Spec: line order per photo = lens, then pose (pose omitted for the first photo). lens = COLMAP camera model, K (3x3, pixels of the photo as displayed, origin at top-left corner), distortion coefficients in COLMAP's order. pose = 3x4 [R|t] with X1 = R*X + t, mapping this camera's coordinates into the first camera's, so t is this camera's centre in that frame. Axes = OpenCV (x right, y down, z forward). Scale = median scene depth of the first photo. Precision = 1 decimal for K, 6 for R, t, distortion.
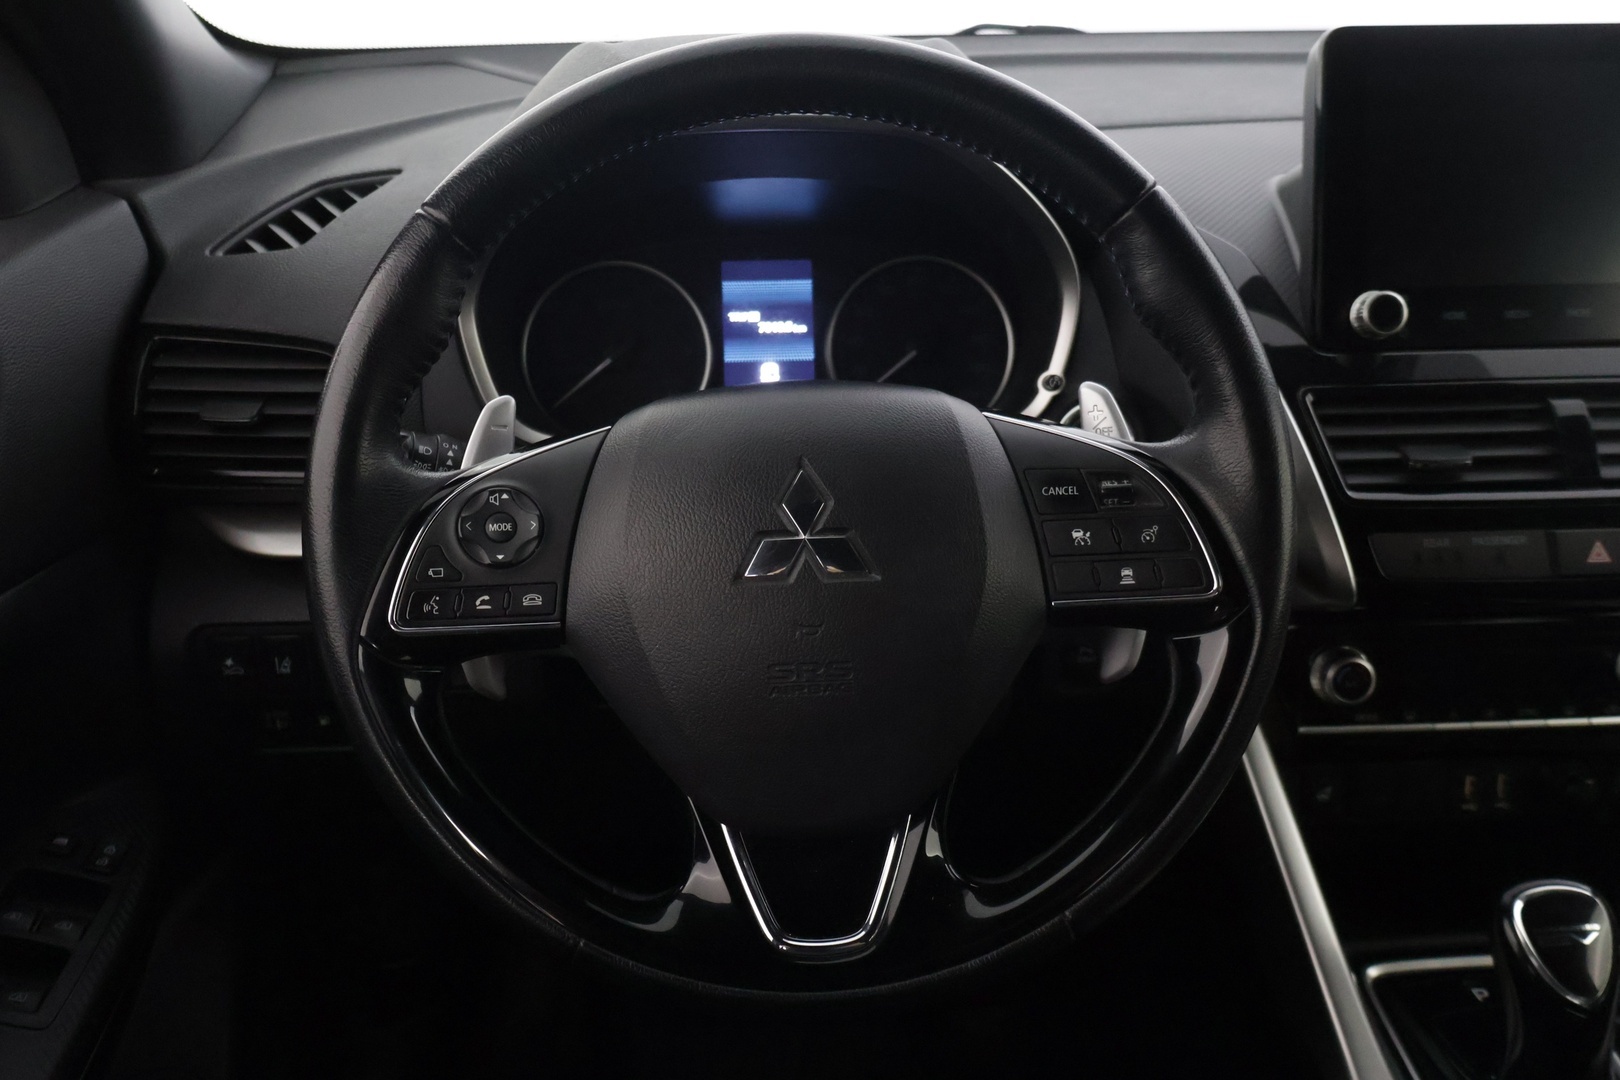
lens RADIAL K [[1512.5, 0, 808.6], [0, 1512.5, 534.8], [0, 0, 1]] dist [0.007493, 0.000000]
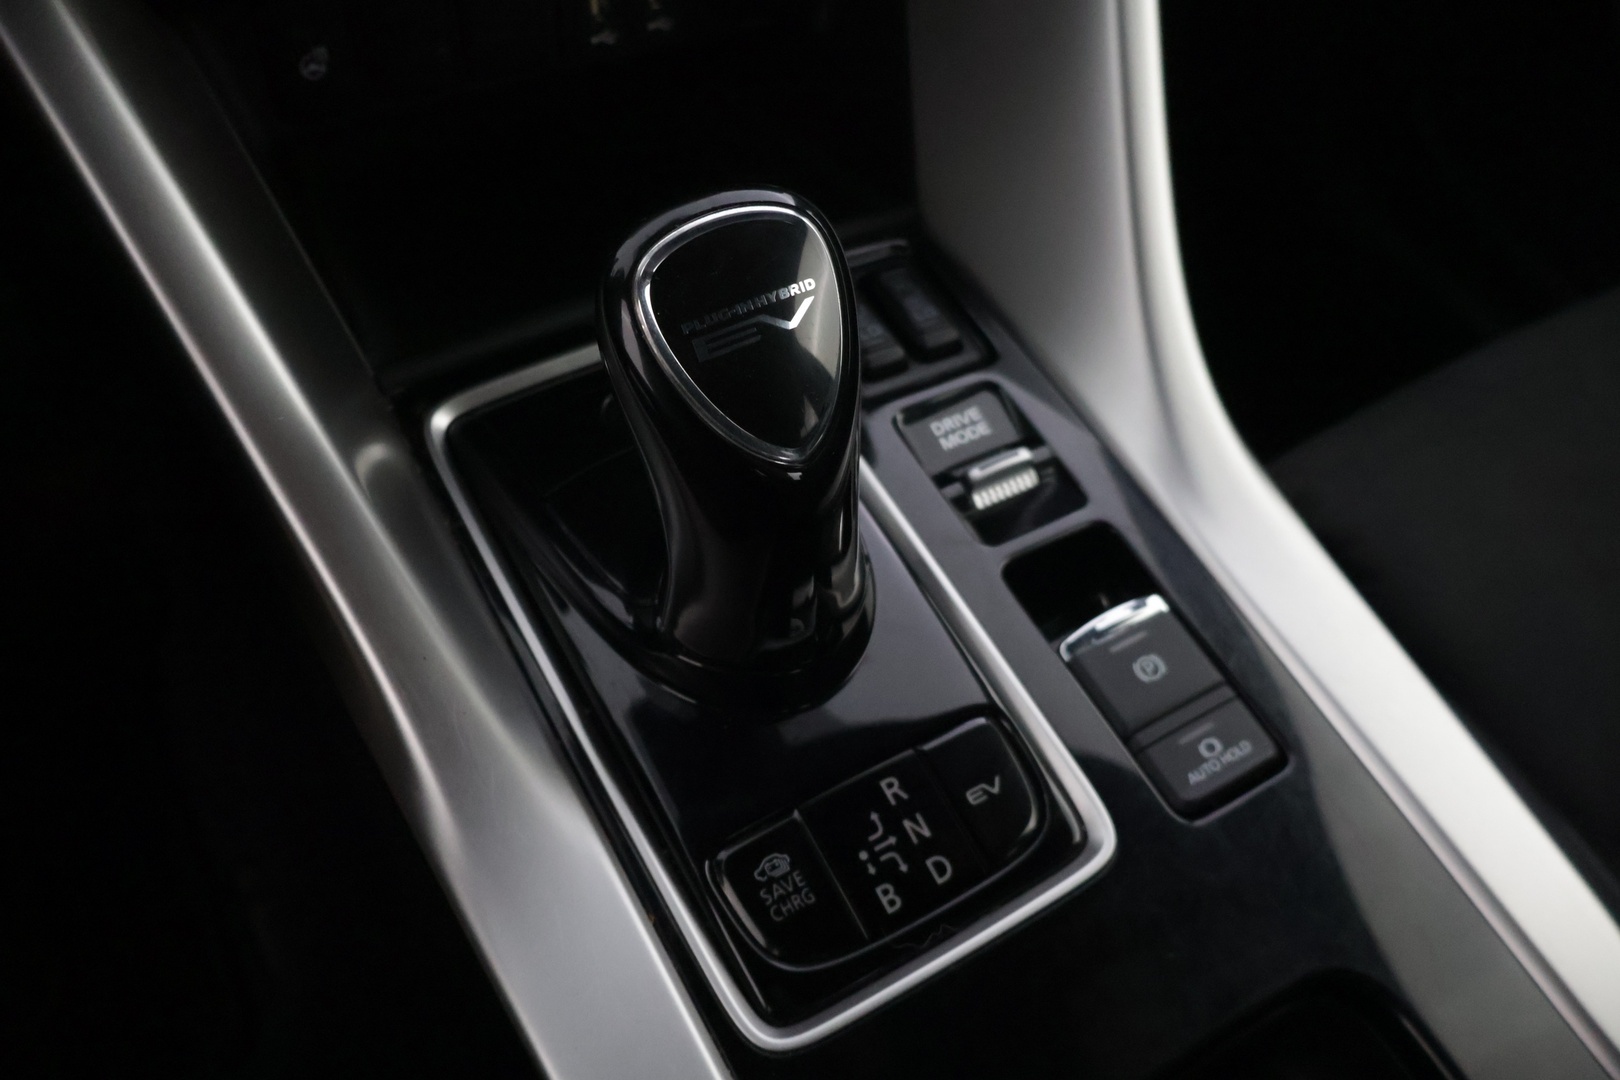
lens RADIAL K [[1696.1, 0, 815.6], [0, 1696.1, 536.8], [0, 0, 1]] dist [0.011606, 0.000000]
pose [[0.890643, -0.276639, 0.360869, 0.284691], [0.092112, 0.886949, 0.452590, 0.086630], [-0.445276, -0.369855, 0.815436, 0.500969]]
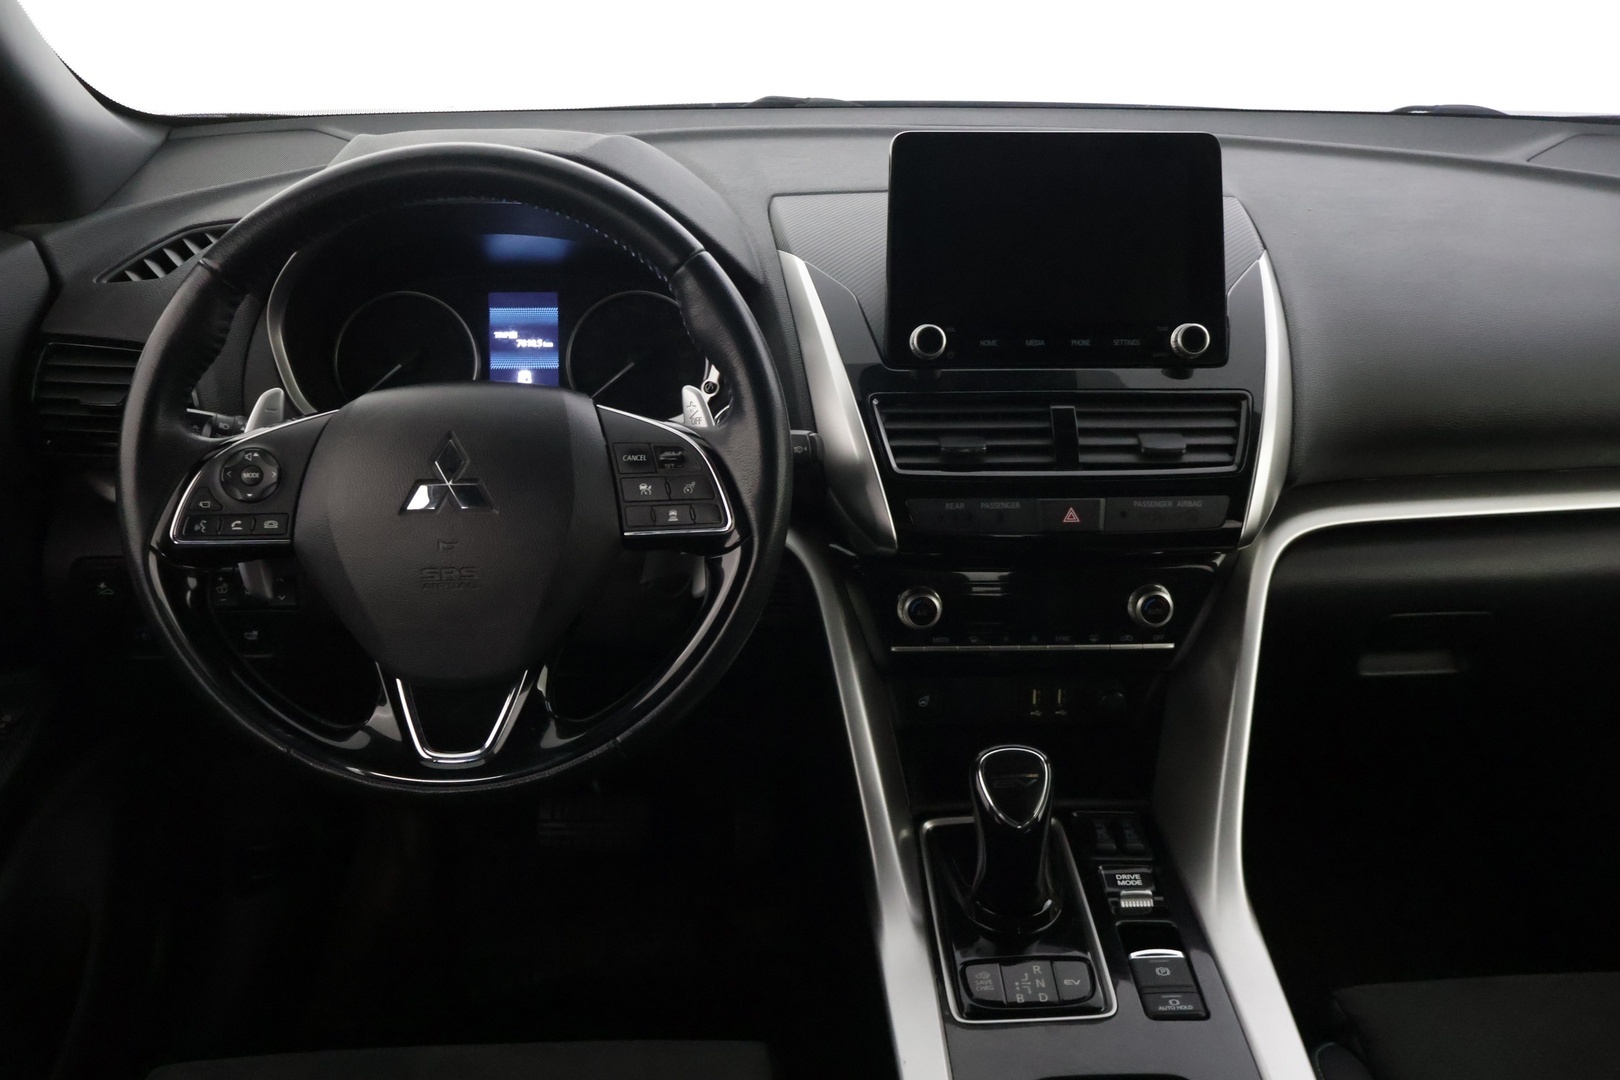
lens RADIAL K [[1512.5, 0, 799.6], [0, 1512.5, 540.3], [0, 0, 1]] dist [0.007493, 0.000000]
pose [[0.999783, 0.017870, -0.010716, 0.281559], [-0.017944, 0.999815, -0.006865, 0.047644], [0.010592, 0.007056, 0.999919, -0.381021]]
